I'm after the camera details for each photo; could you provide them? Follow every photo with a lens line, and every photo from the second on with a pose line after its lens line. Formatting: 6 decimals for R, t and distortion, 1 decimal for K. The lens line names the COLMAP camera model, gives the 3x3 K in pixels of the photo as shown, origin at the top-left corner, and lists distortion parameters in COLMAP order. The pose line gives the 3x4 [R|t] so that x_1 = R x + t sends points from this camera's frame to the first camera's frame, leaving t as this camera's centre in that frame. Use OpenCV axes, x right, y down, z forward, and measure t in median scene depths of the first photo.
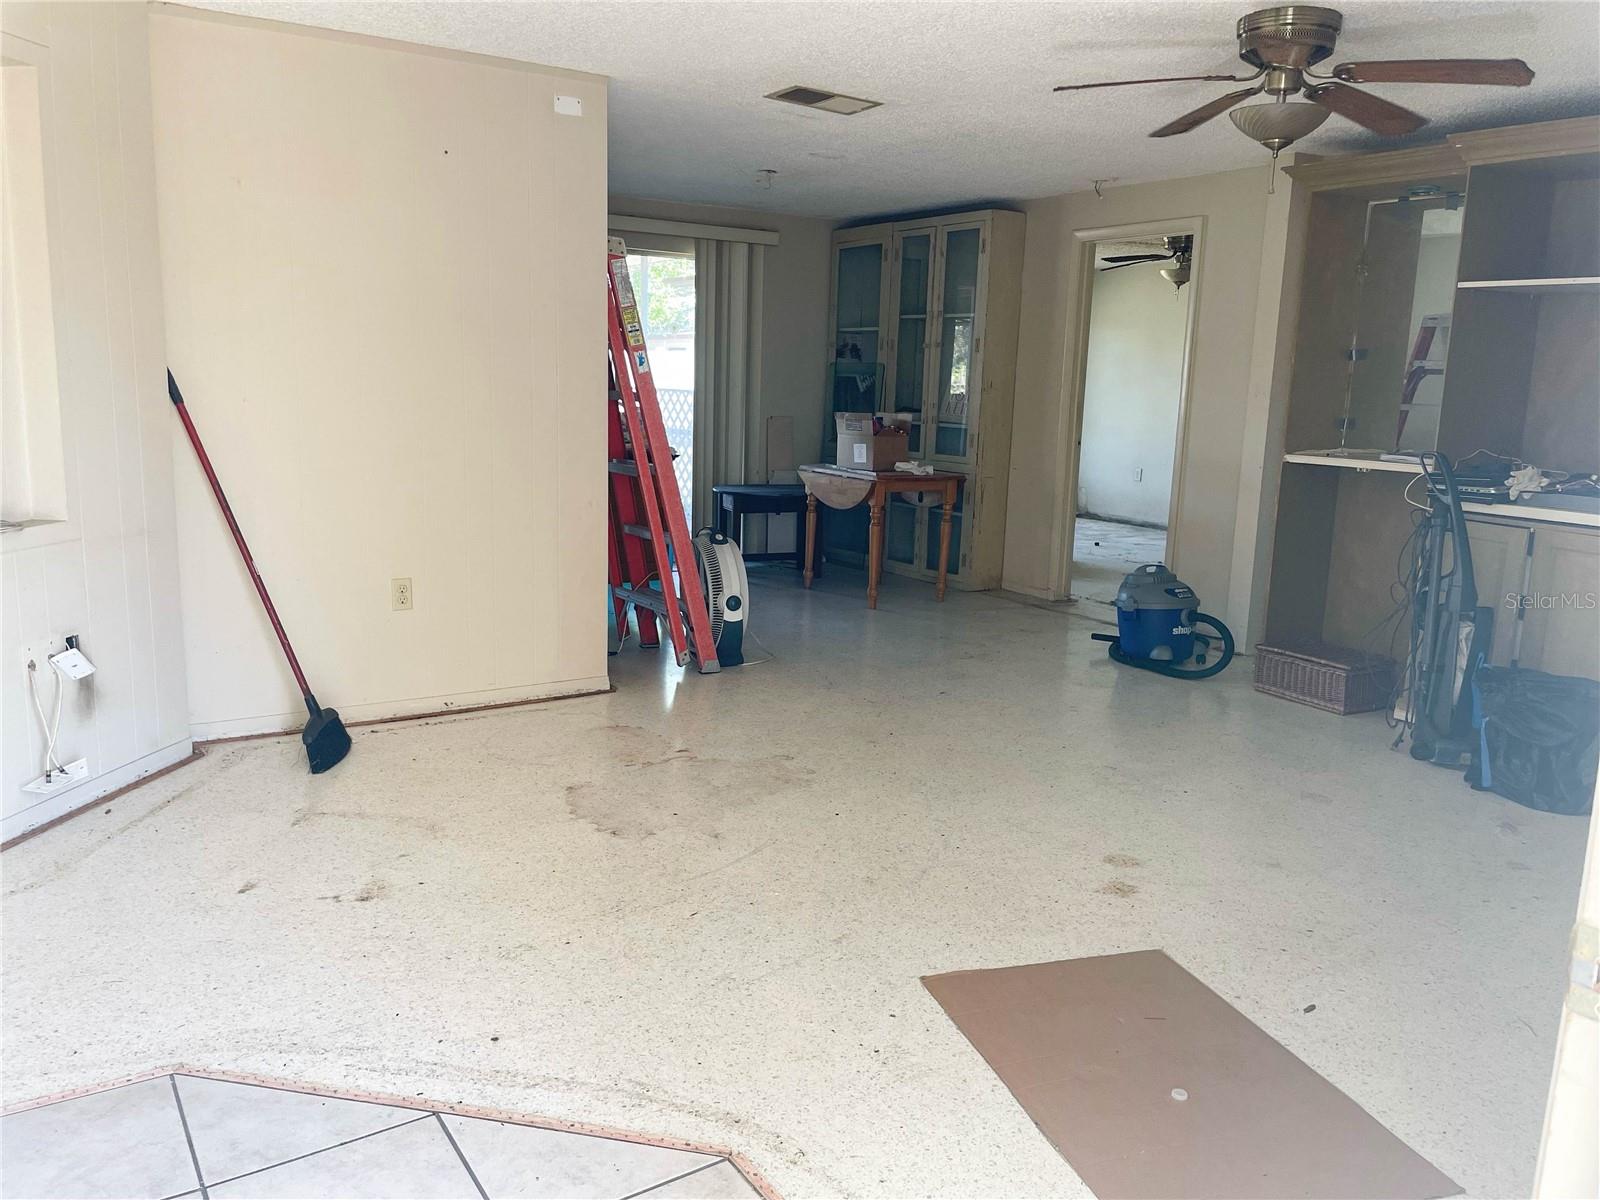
lens RADIAL K [[1216.9, 0, 791.8], [0, 1216.9, 591.4], [0, 0, 1]] dist [0.080995, -0.118941]
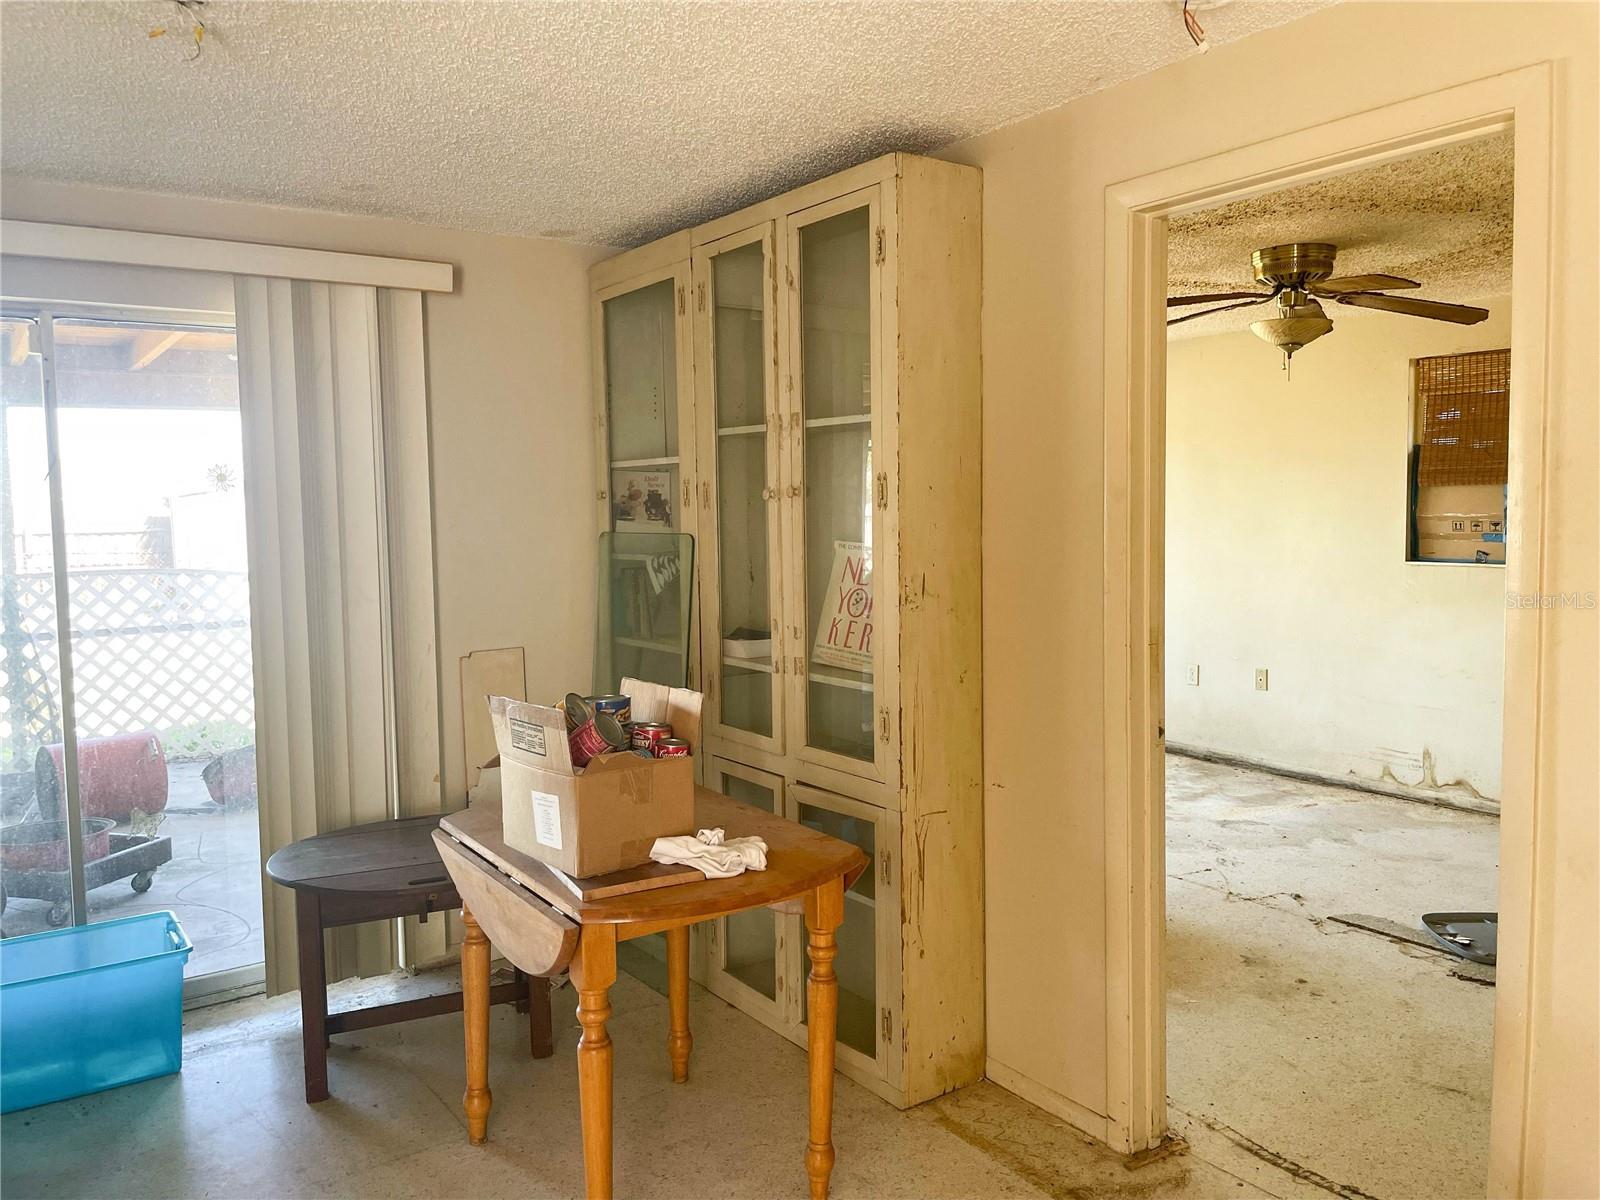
lens RADIAL K [[1221.3, 0, 811.3], [0, 1221.3, 587.0], [0, 0, 1]] dist [0.079851, -0.114948]
pose [[0.998174, -0.048325, 0.036252, 0.114566], [0.051958, 0.992892, -0.107075, -0.130786], [-0.030820, 0.108763, 0.993590, 0.617726]]
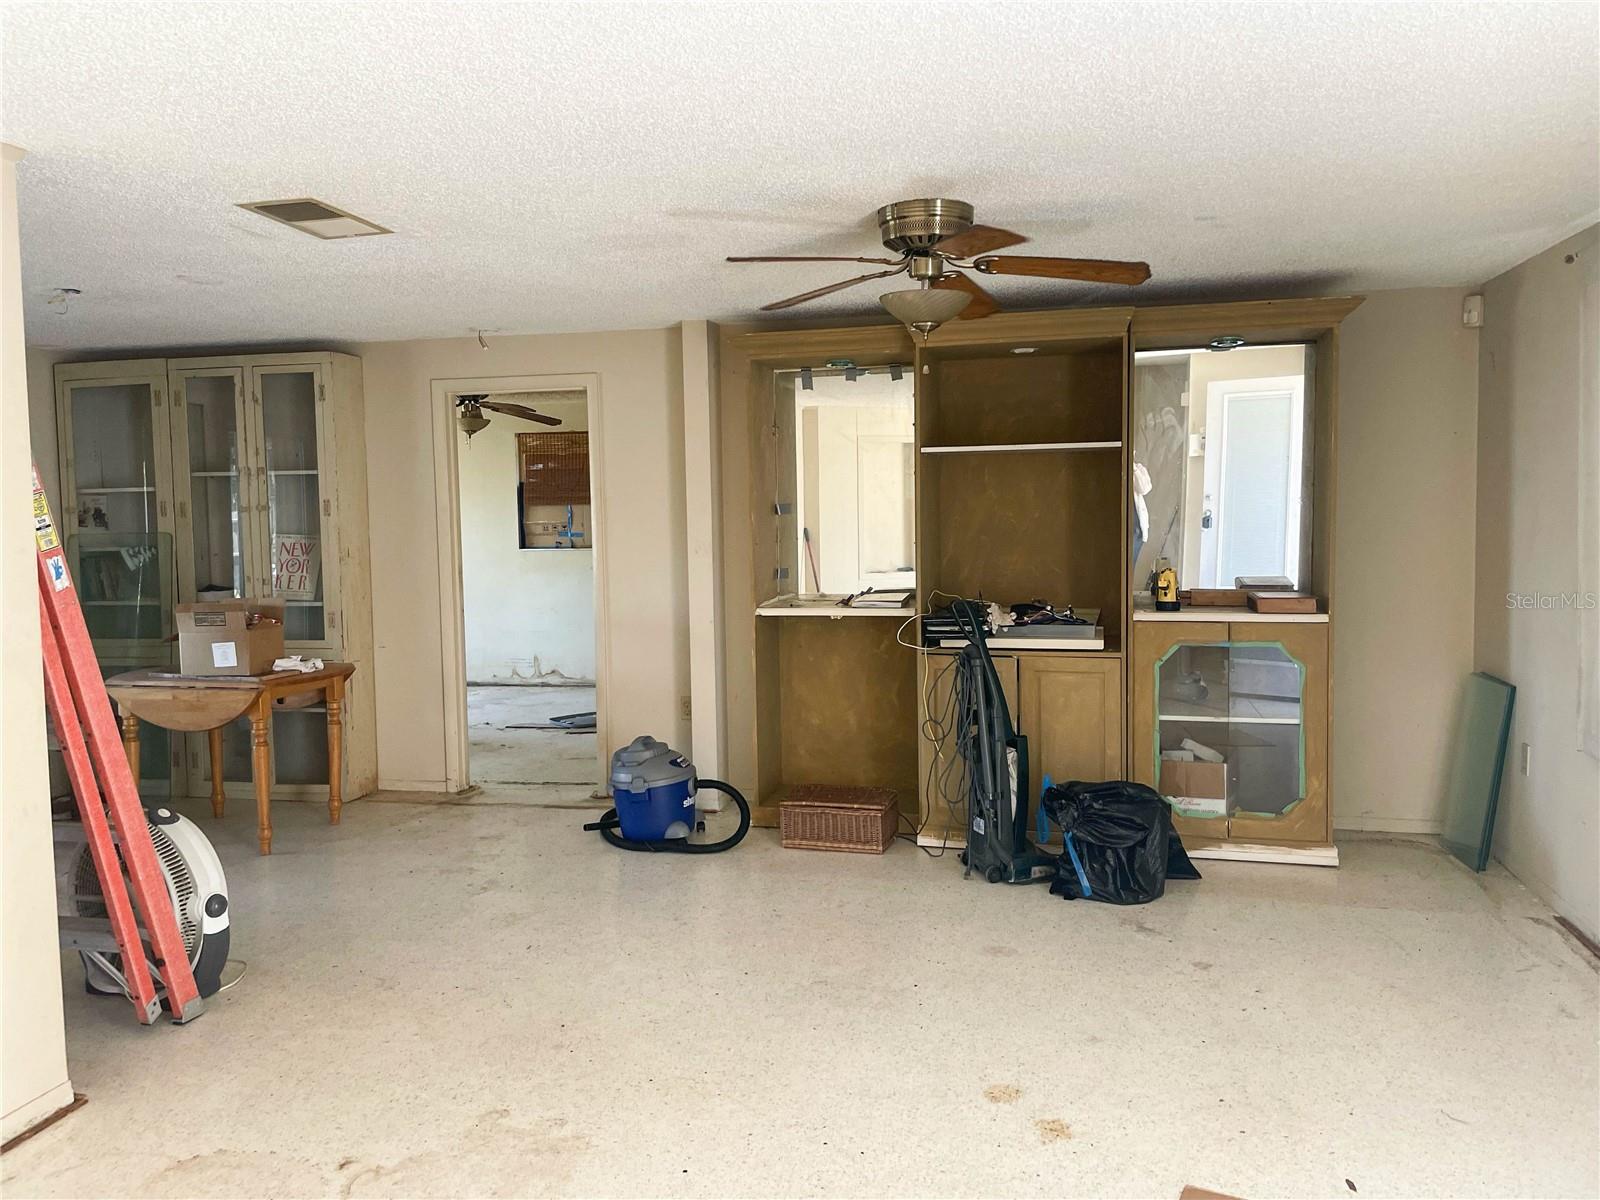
lens RADIAL K [[1214.5, 0, 802.0], [0, 1214.5, 576.3], [0, 0, 1]] dist [0.081980, -0.119358]
pose [[0.720157, -0.084650, 0.688628, -0.199150], [0.161817, 0.985650, -0.048065, -0.063209], [-0.674677, 0.146046, 0.723520, 0.183330]]
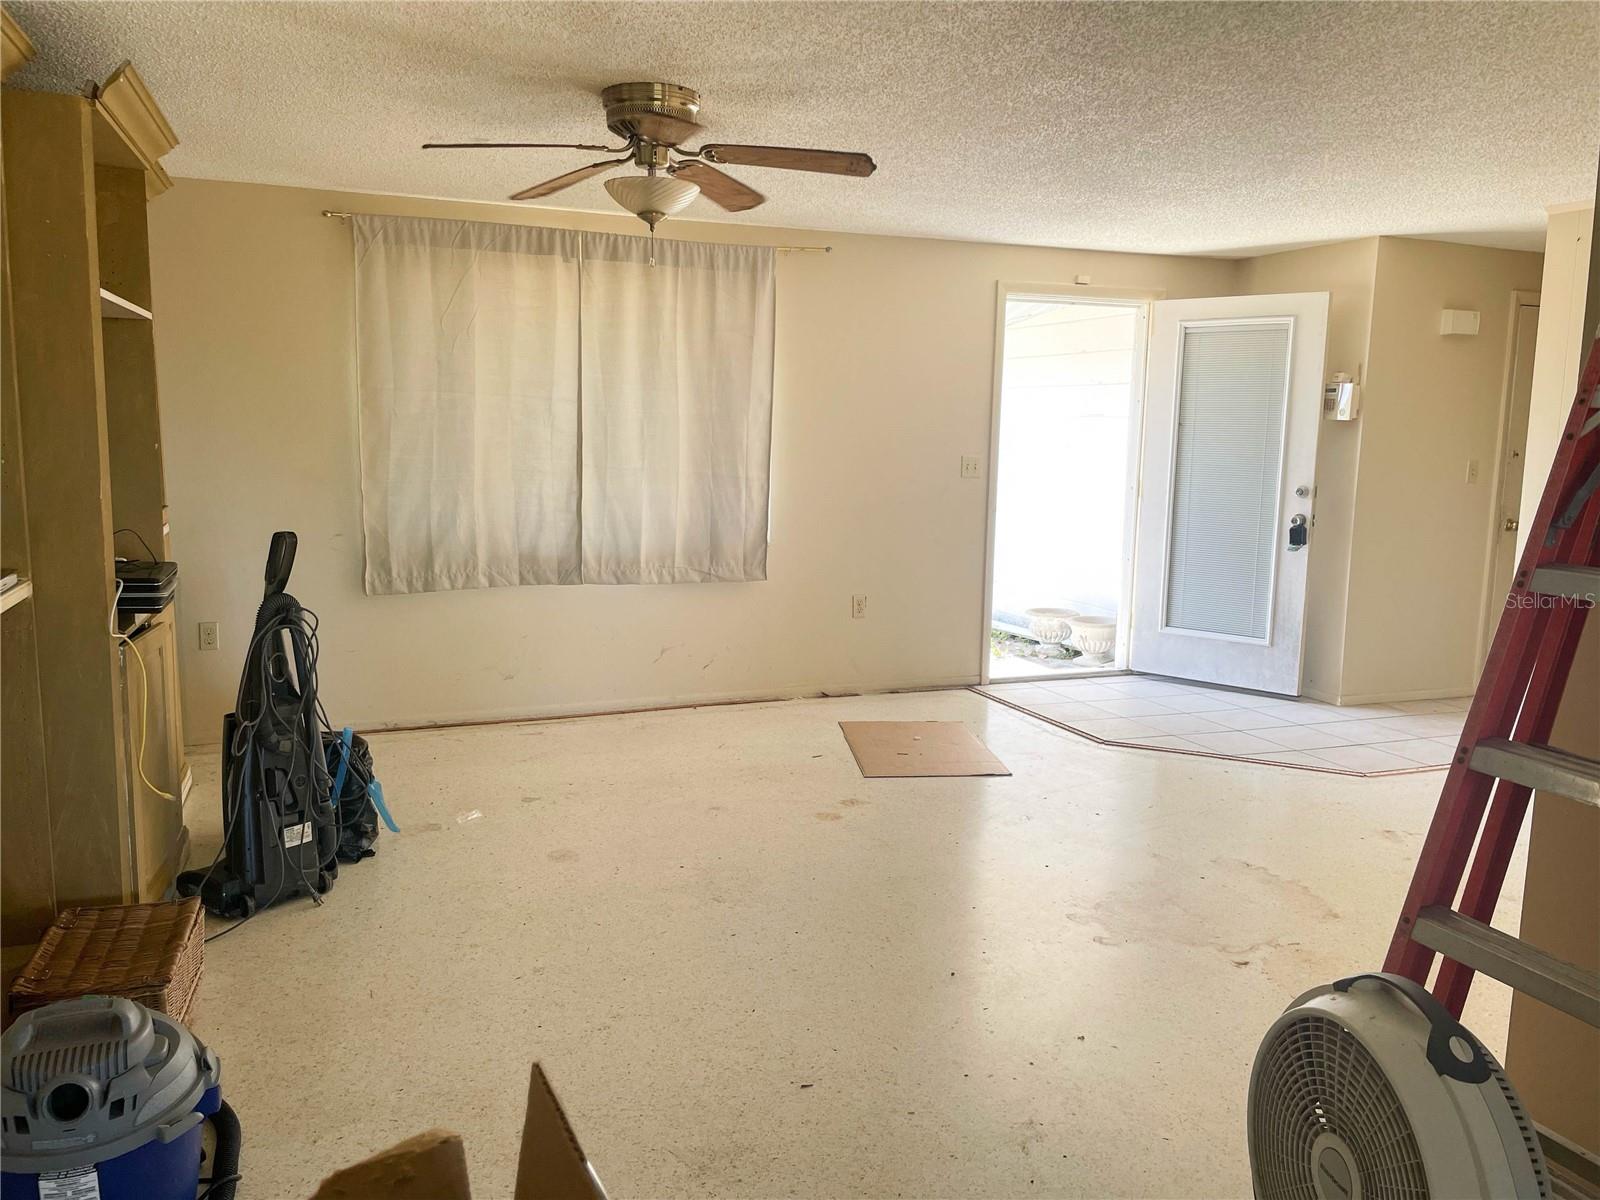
lens RADIAL K [[1191.5, 0, 799.8], [0, 1191.5, 575.3], [0, 0, 1]] dist [0.077137, -0.102401]
pose [[-0.975718, -0.071926, 0.206883, 0.024804], [-0.005721, 0.952592, 0.304198, -0.194016], [-0.218955, 0.295628, -0.929873, 0.991258]]
